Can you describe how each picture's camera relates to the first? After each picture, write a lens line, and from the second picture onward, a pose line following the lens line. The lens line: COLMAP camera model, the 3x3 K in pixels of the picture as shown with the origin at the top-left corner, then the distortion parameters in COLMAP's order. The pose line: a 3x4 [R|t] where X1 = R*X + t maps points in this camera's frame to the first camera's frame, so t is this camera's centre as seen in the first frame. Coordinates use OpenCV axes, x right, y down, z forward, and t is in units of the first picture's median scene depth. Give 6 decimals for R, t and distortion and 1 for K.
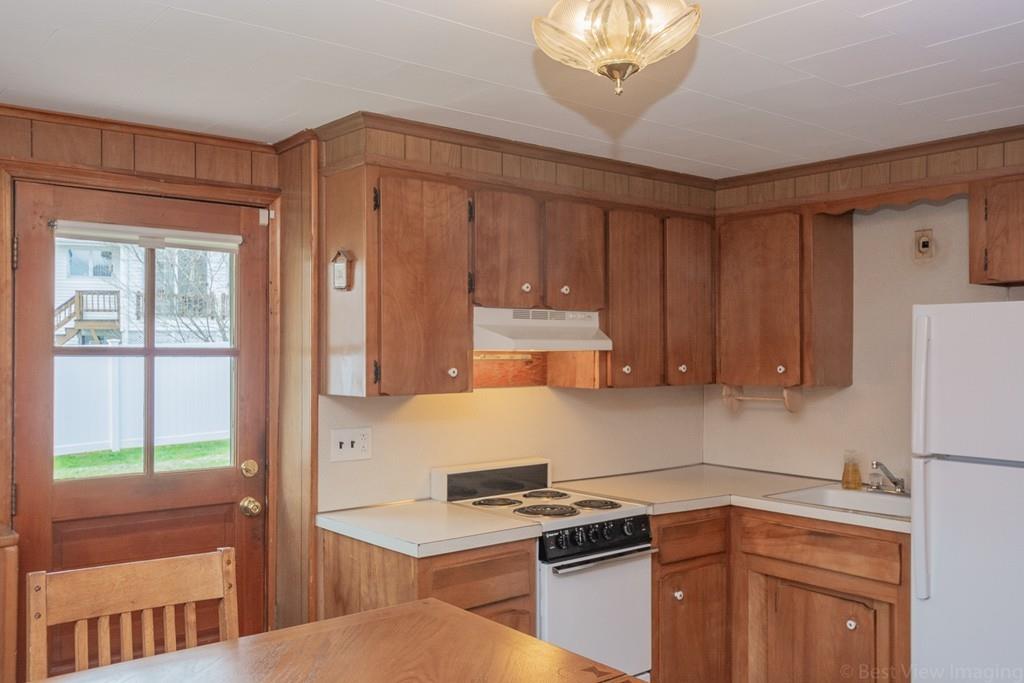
lens RADIAL K [[851.1, 0, 512.0], [0, 851.1, 341.5], [0, 0, 1]] dist [0.010305, 0.001432]
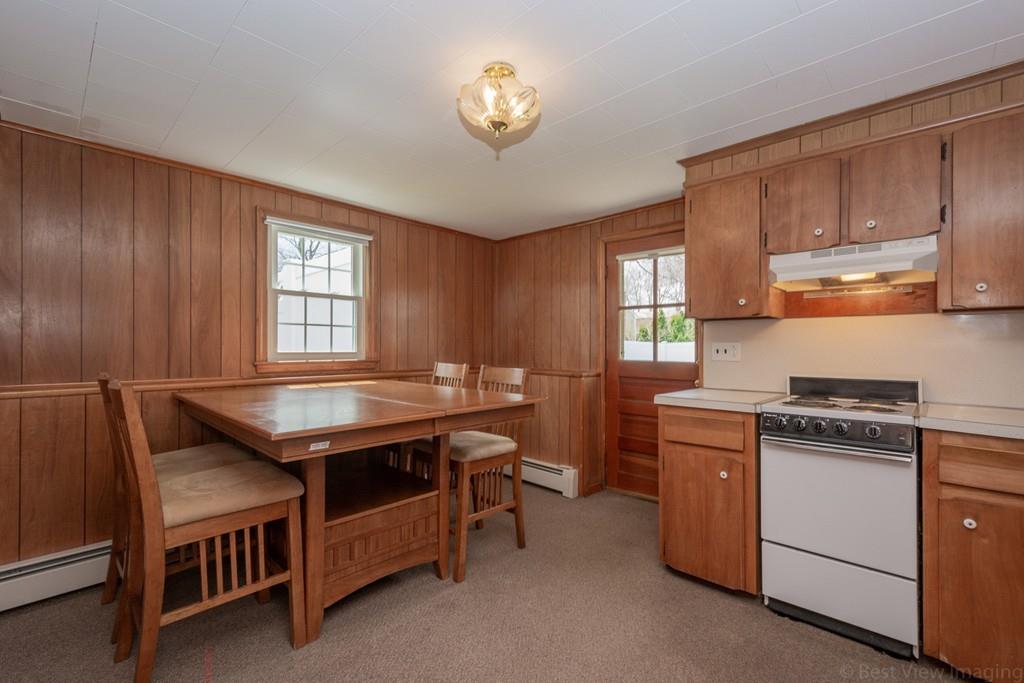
lens RADIAL K [[447.4, 0, 524.8], [0, 447.4, 343.0], [0, 0, 1]] dist [0.002614, -0.000093]
pose [[0.146819, -0.008022, -0.989131, 0.629494], [0.011308, 0.999915, -0.006431, 0.104450], [0.989099, -0.010241, 0.146897, 0.473370]]
